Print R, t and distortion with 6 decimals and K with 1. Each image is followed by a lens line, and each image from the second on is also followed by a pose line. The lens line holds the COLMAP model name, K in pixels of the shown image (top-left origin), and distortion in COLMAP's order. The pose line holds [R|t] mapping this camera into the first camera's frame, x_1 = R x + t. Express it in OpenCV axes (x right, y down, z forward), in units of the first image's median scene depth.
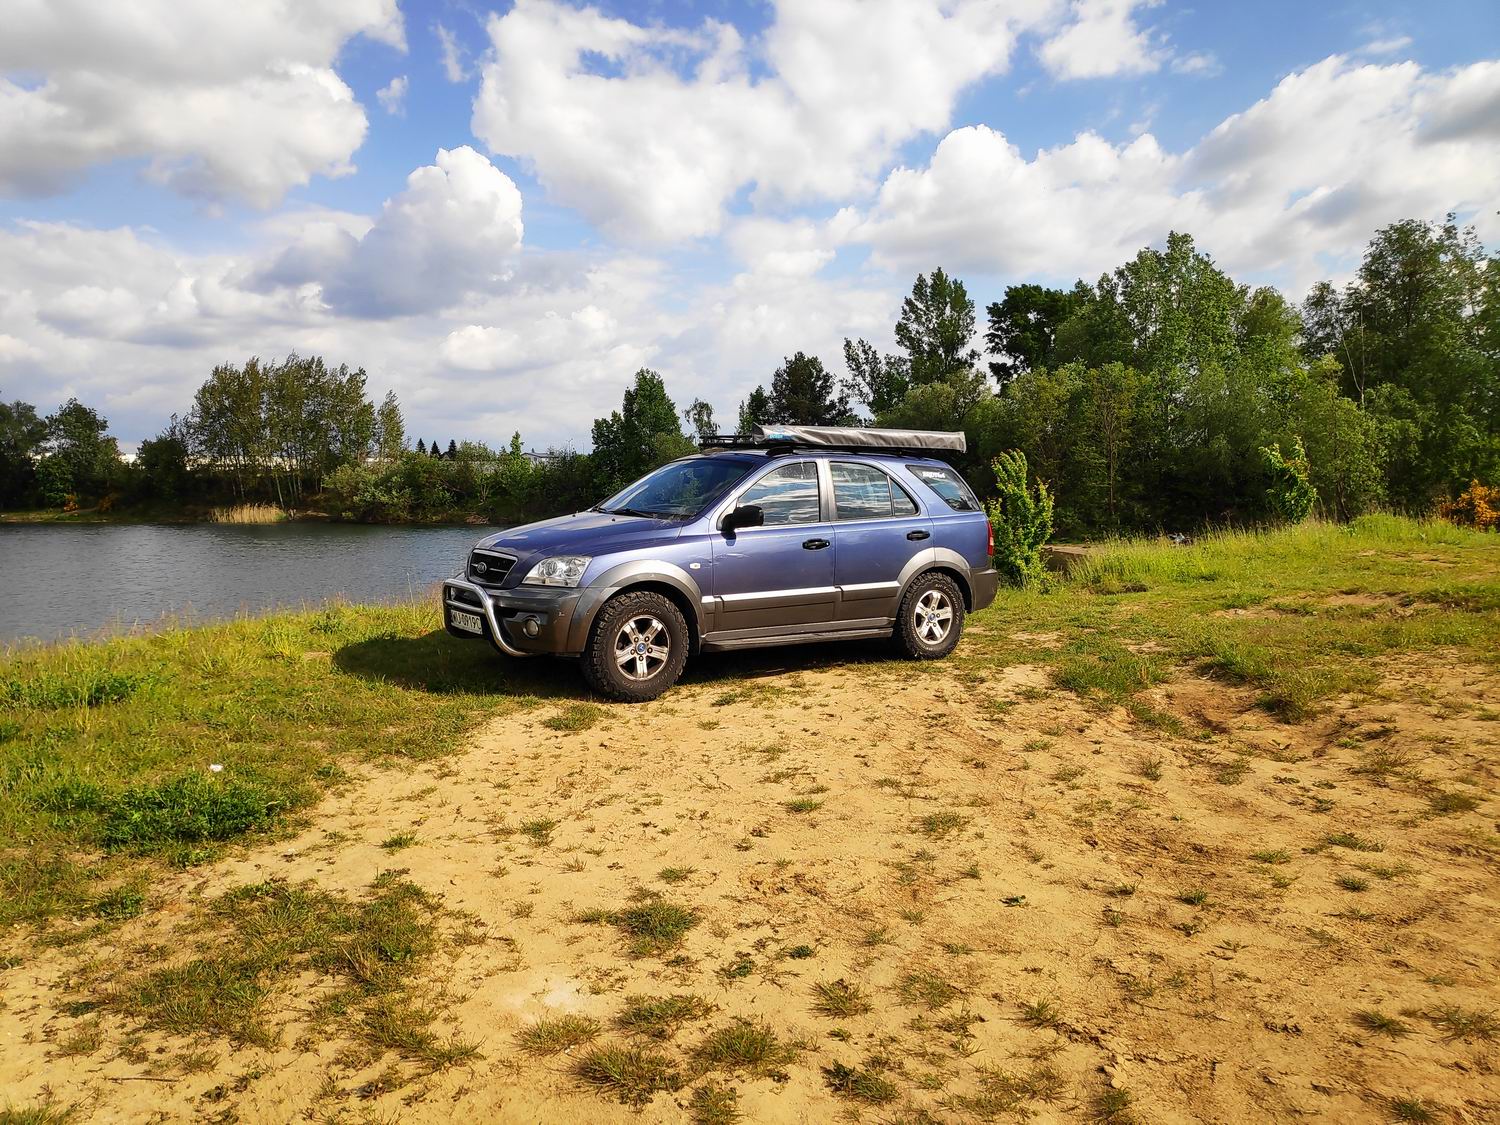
lens RADIAL K [[1086.2, 0, 750.3], [0, 1086.2, 612.1], [0, 0, 1]] dist [-0.003129, -0.002783]
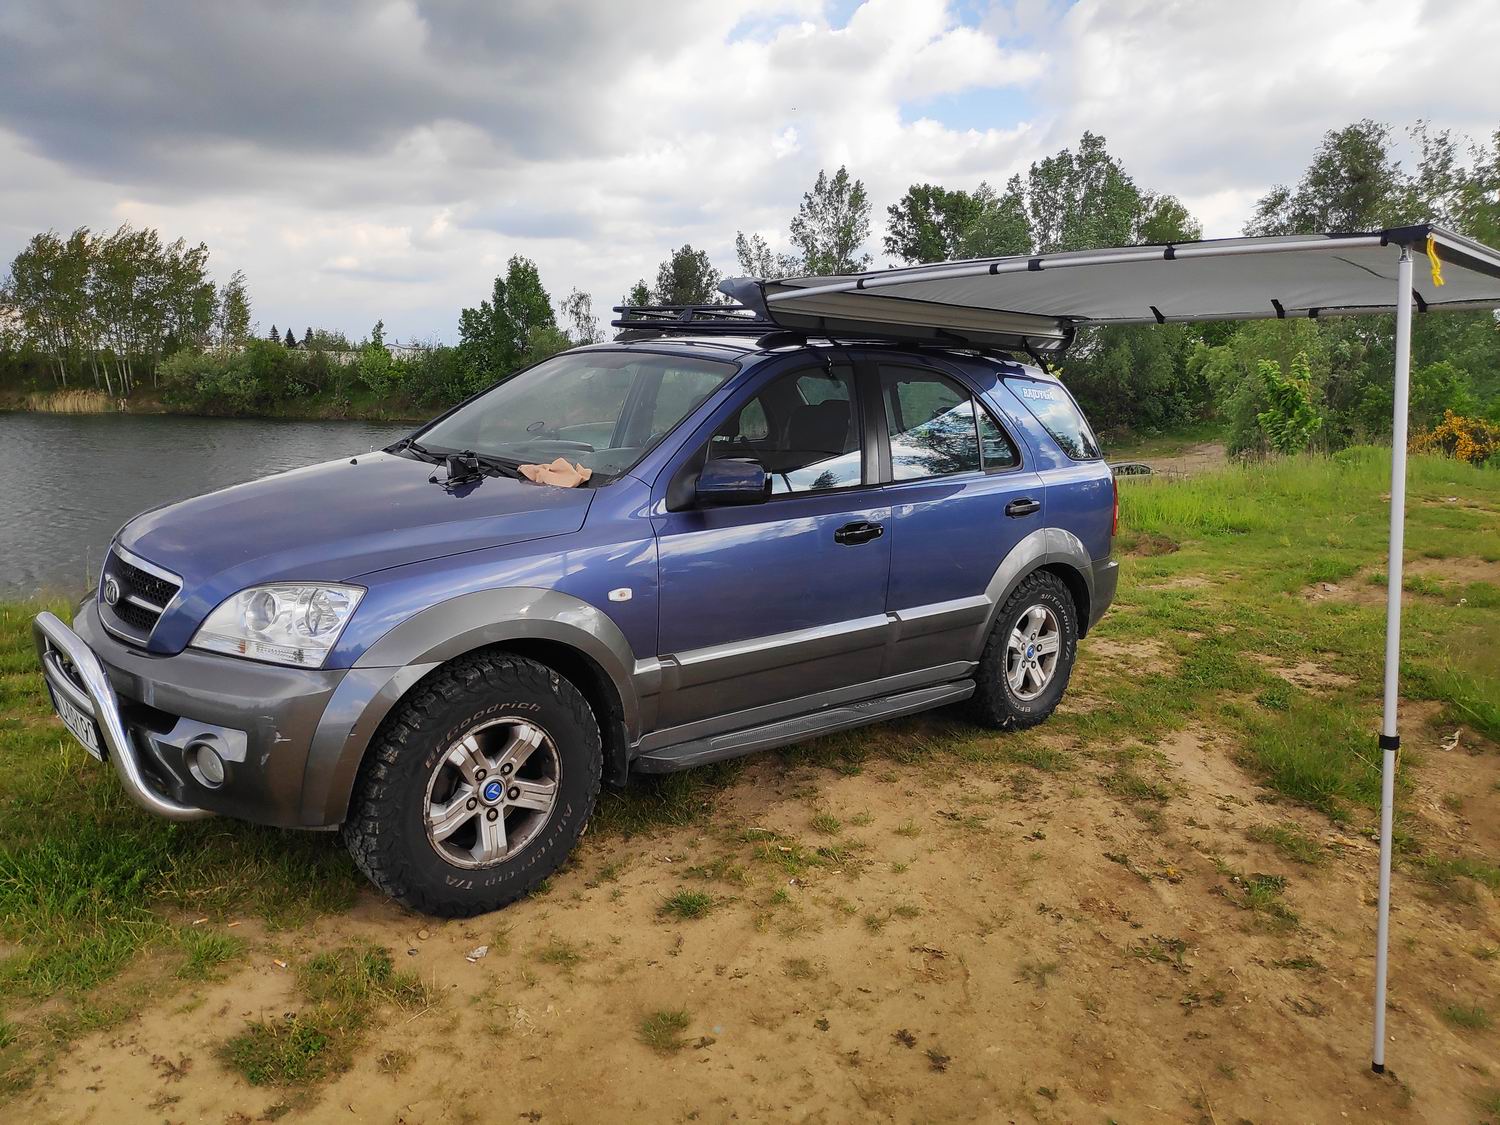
lens RADIAL K [[1080.9, 0, 750.0], [0, 1080.9, 562.5], [0, 0, 1]] dist [-0.017206, -0.000157]
pose [[0.993149, 0.012157, 0.116221, -0.005539], [-0.017357, 0.998888, 0.043831, -0.008486], [-0.115559, -0.045548, 0.992256, 0.063089]]
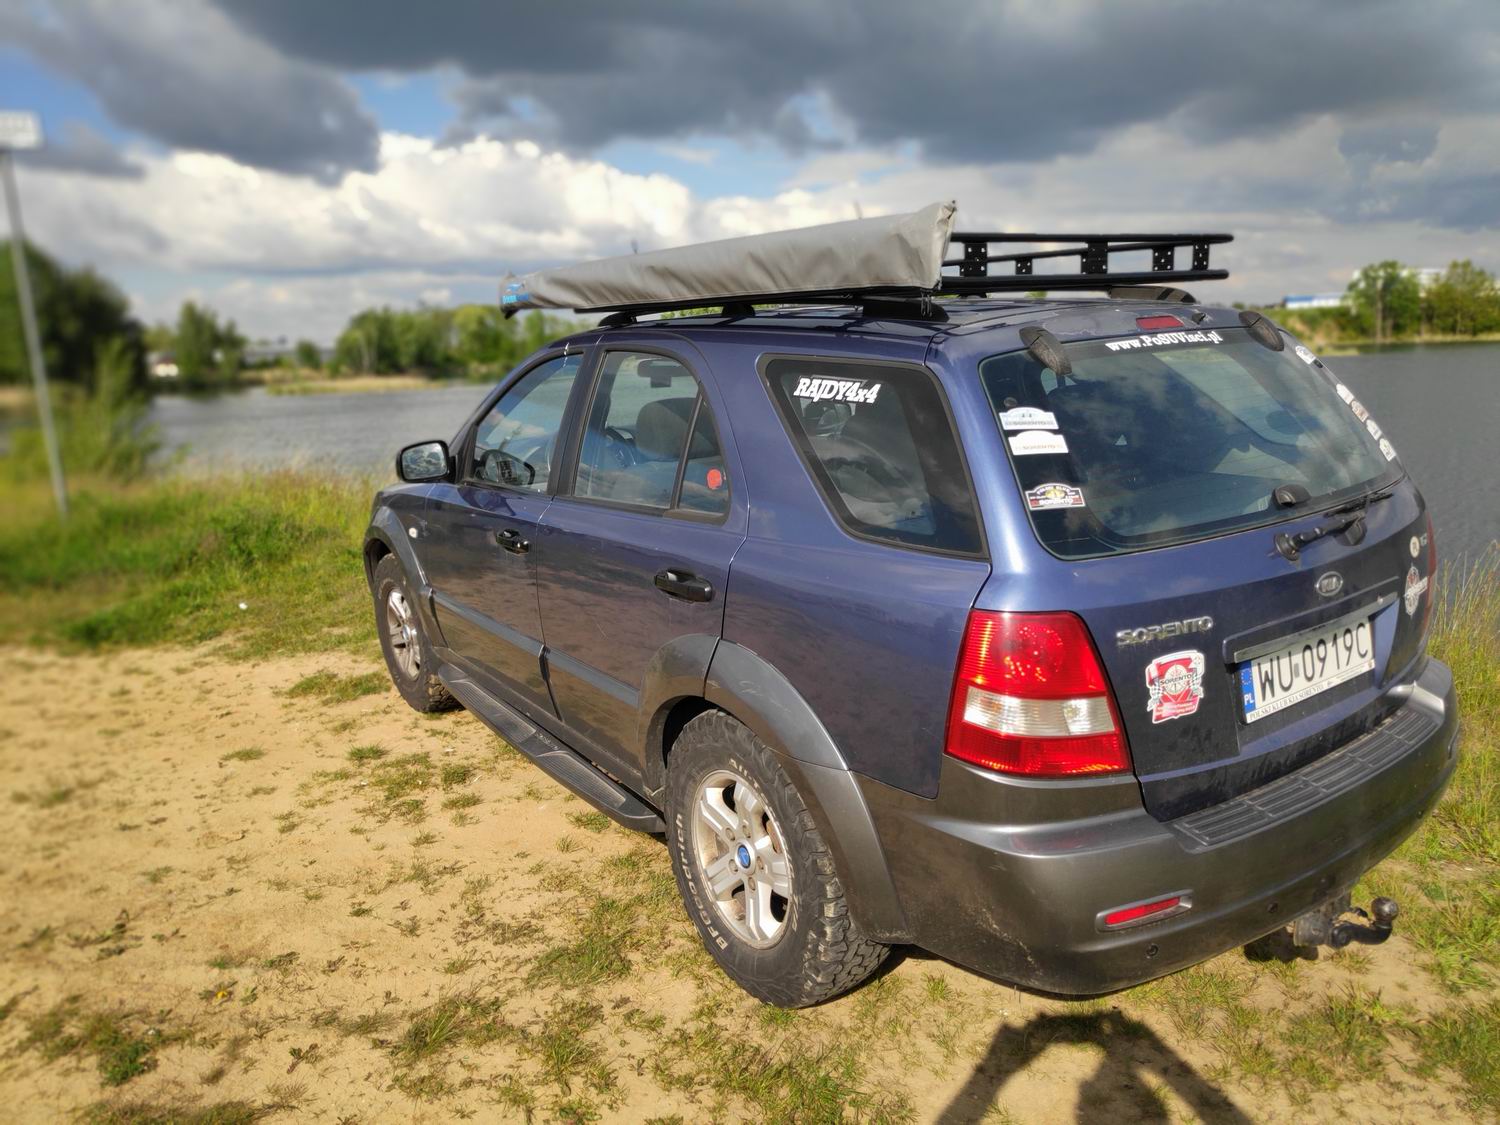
lens RADIAL K [[1088.0, 0, 728.9], [0, 1088.0, 560.7], [0, 0, 1]] dist [-0.005205, -0.004868]
pose [[-0.044356, 0.208697, -0.976974, 0.061066], [-0.080469, 0.974012, 0.211718, -0.019245], [0.995770, 0.088007, -0.026410, 0.134296]]
